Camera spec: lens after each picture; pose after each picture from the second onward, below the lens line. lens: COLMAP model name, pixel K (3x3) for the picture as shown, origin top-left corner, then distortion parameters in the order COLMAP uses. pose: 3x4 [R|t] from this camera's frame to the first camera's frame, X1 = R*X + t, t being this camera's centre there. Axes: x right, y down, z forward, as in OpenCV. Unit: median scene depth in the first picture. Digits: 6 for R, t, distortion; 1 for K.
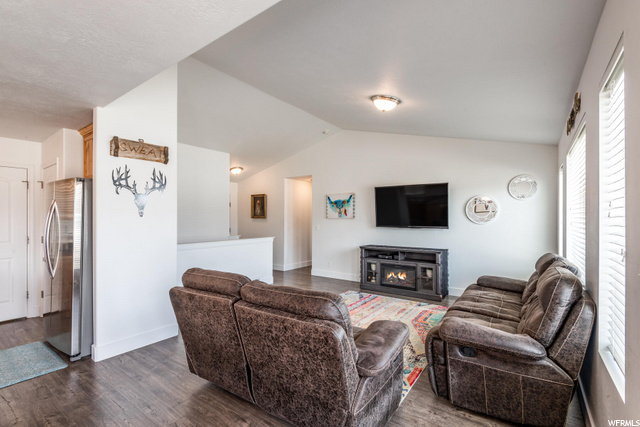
lens RADIAL K [[288.2, 0, 318.9], [0, 288.2, 213.9], [0, 0, 1]] dist [0.032829, -0.022934]
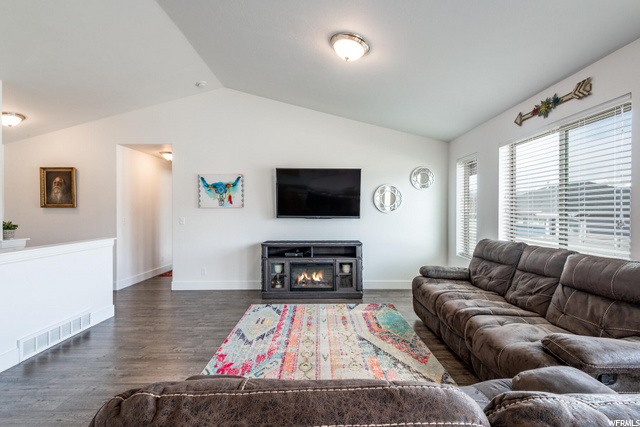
lens RADIAL K [[288.2, 0, 318.9], [0, 288.2, 213.9], [0, 0, 1]] dist [0.032829, -0.022934]
pose [[0.811824, -0.008167, 0.583845, -0.190688], [-0.006997, 0.999694, 0.023713, 0.015221], [-0.583860, -0.023336, 0.811519, 0.313256]]
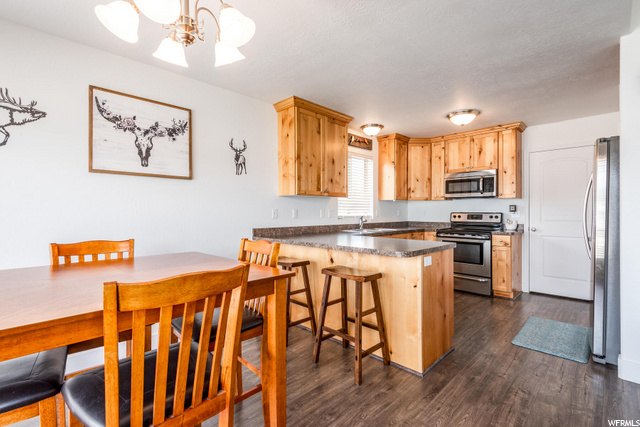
lens RADIAL K [[297.9, 0, 321.0], [0, 297.9, 211.8], [0, 0, 1]] dist [0.035326, -0.028024]
pose [[-0.142941, -0.000728, -0.989731, 0.061853], [0.016356, 0.999861, -0.003097, 0.035174], [0.989596, -0.016631, -0.142909, 0.184198]]
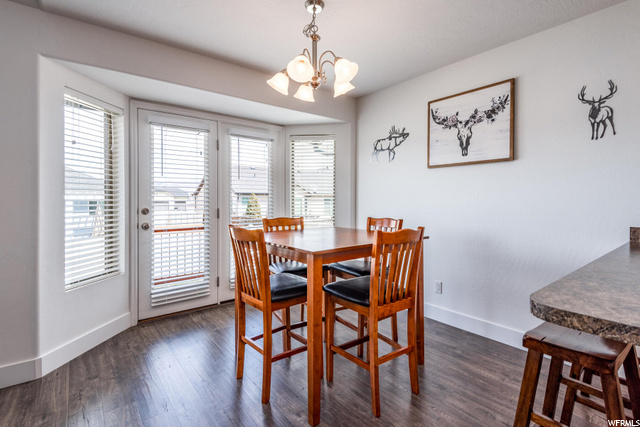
lens RADIAL K [[303.1, 0, 320.1], [0, 303.1, 203.9], [0, 0, 1]] dist [0.000282, -0.000746]
pose [[-0.964172, -0.004463, 0.265242, -0.274211], [-0.005821, 0.999974, -0.004337, 0.042275], [-0.265215, -0.005725, -0.964172, 0.401797]]
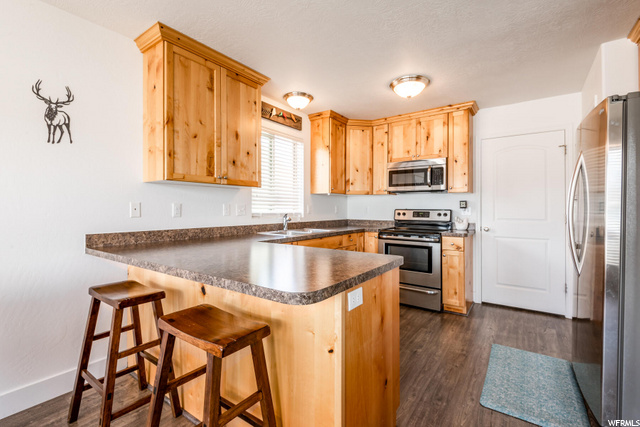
lens RADIAL K [[289.2, 0, 320.6], [0, 289.2, 206.8], [0, 0, 1]] dist [0.030470, -0.022710]
pose [[0.016850, -0.007065, -0.999833, -0.161829], [0.013408, 0.999887, -0.006840, 0.037467], [0.999768, -0.013291, 0.016943, 0.243795]]
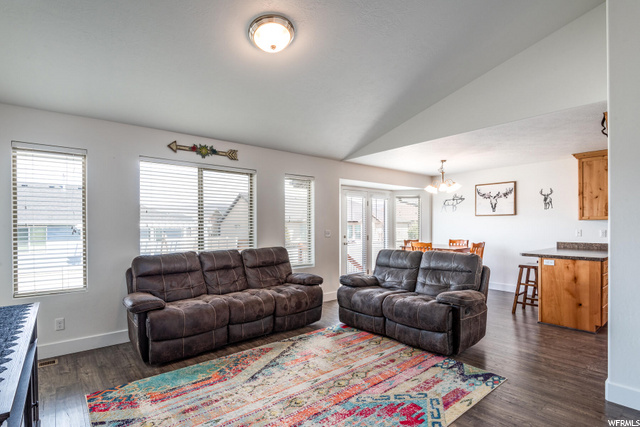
lens RADIAL K [[317.6, 0, 322.4], [0, 317.6, 226.4], [0, 0, 1]] dist [0.001865, 0.000152]
pose [[-0.969999, 0.000441, 0.243110, -0.034438], [-0.003031, 0.999899, -0.013909, 0.031281], [-0.243091, -0.014229, -0.969899, 1.172977]]
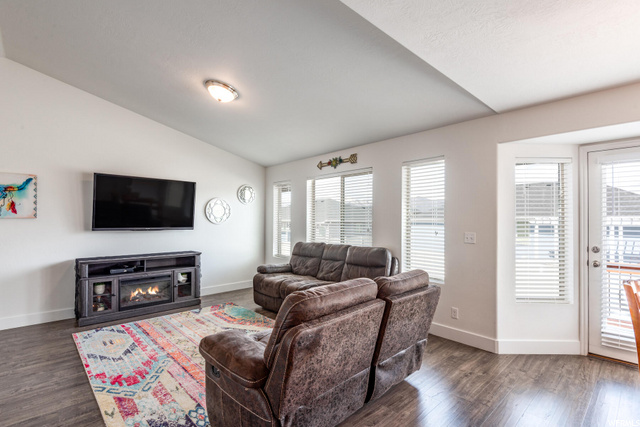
lens RADIAL K [[308.6, 0, 336.9], [0, 308.6, 214.6], [0, 0, 1]] dist [0.015784, -0.016024]
pose [[0.161173, 0.014944, 0.986813, -0.477537], [-0.018370, 0.999758, -0.012140, 0.005380], [-0.986755, -0.016171, 0.161408, 0.342672]]
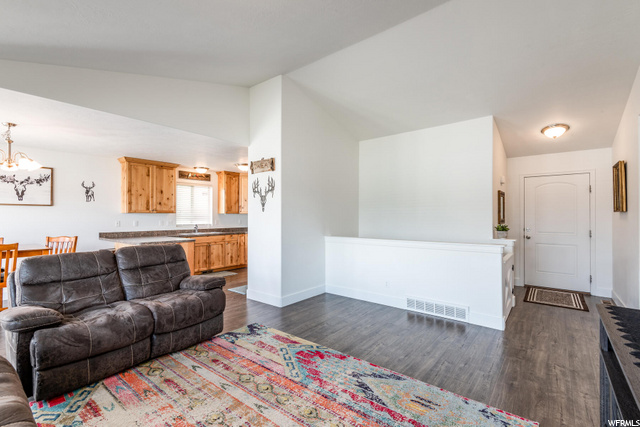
lens RADIAL K [[288.2, 0, 318.9], [0, 288.2, 213.9], [0, 0, 1]] dist [0.032829, -0.022934]
pose [[-0.049788, -0.009533, -0.998714, 0.467004], [0.019006, 0.999764, -0.010490, 0.023827], [0.998579, -0.019504, -0.049595, 0.790575]]
